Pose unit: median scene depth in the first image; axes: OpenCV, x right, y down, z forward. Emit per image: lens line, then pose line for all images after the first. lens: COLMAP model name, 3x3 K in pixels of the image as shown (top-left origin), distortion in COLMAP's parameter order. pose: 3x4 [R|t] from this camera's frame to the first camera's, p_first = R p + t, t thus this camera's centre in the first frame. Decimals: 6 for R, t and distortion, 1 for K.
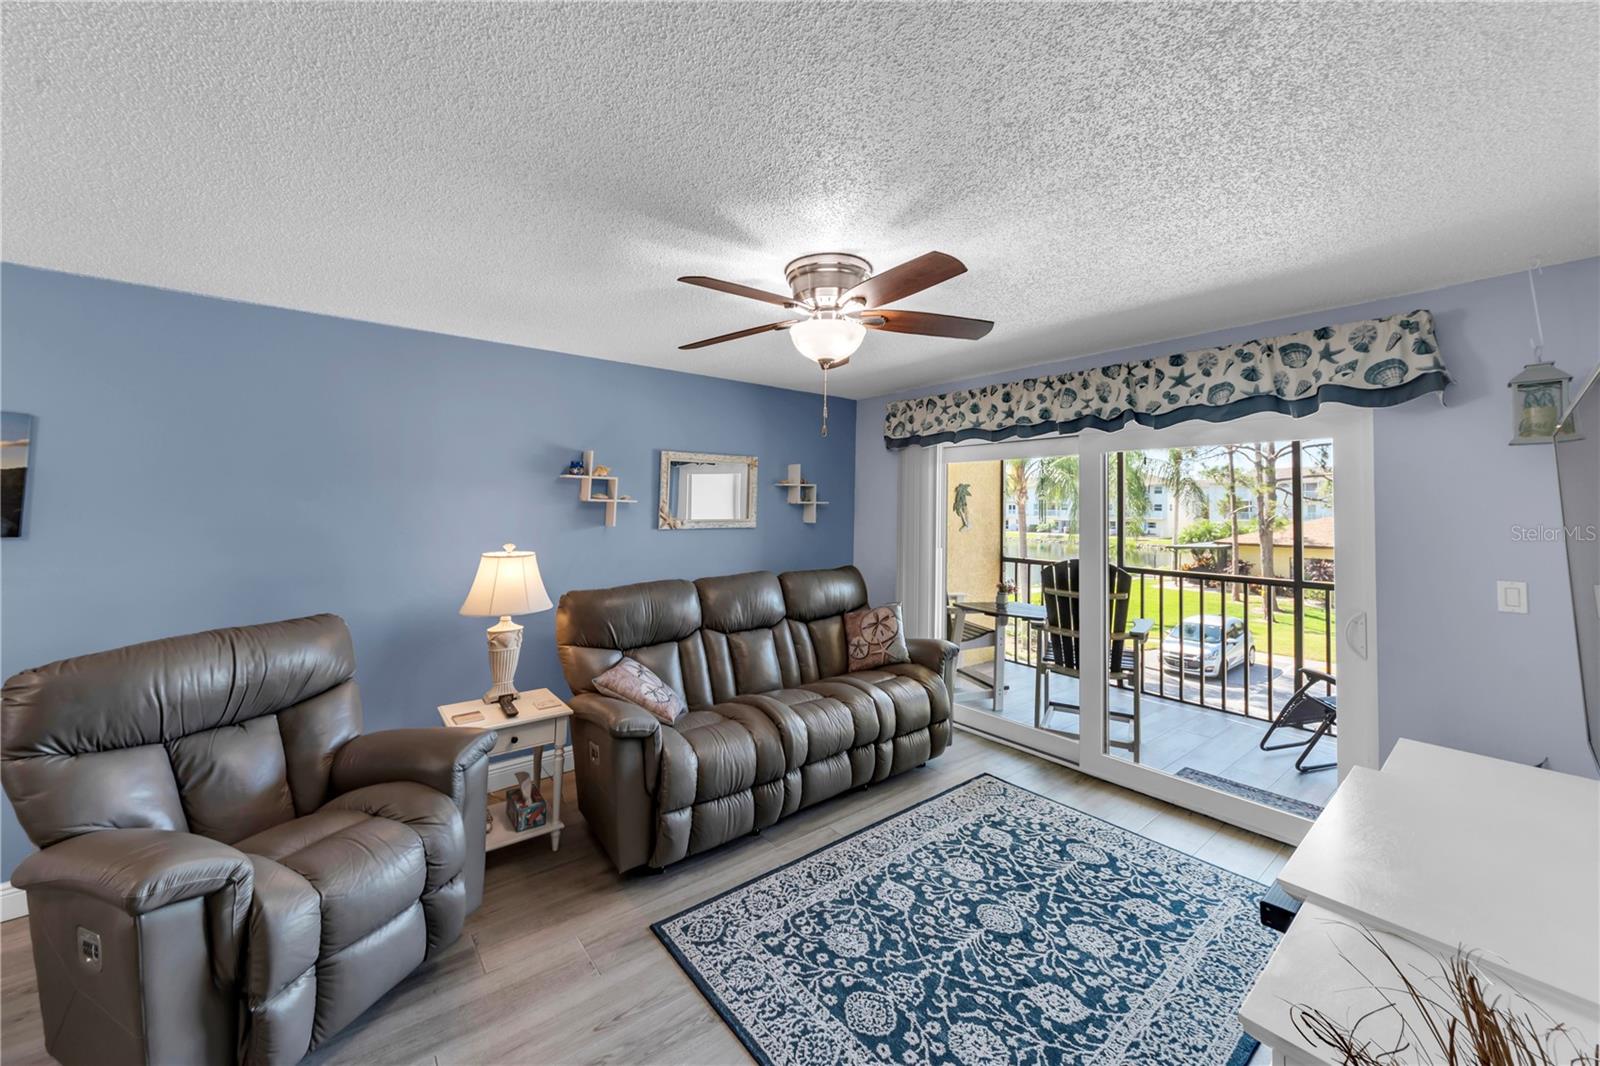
lens RADIAL K [[601.1, 0, 781.9], [0, 601.1, 483.6], [0, 0, 1]] dist [0.000689, -0.000043]
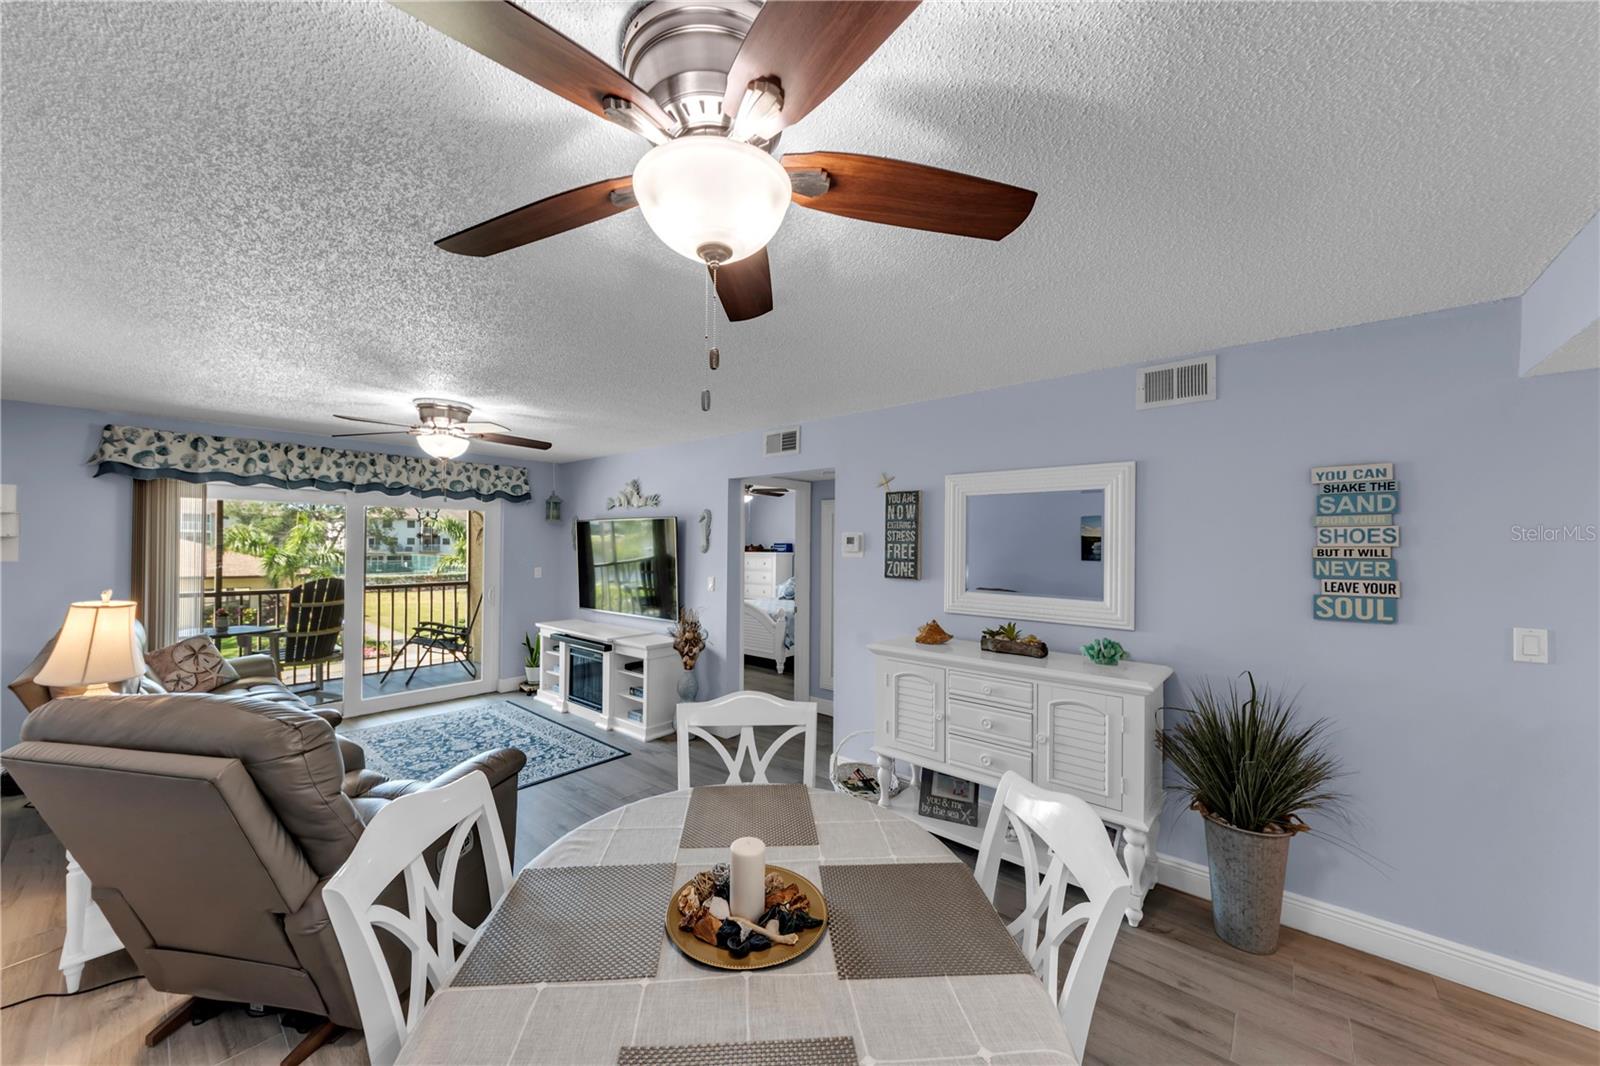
lens RADIAL K [[577.0, 0, 792.4], [0, 577.0, 536.5], [0, 0, 1]] dist [-0.000338, -0.000214]
pose [[-0.193706, 0.006250, 0.981040, -1.518346], [-0.044453, 0.998897, -0.015141, 0.000945], [-0.980052, -0.046544, -0.193215, 0.285254]]
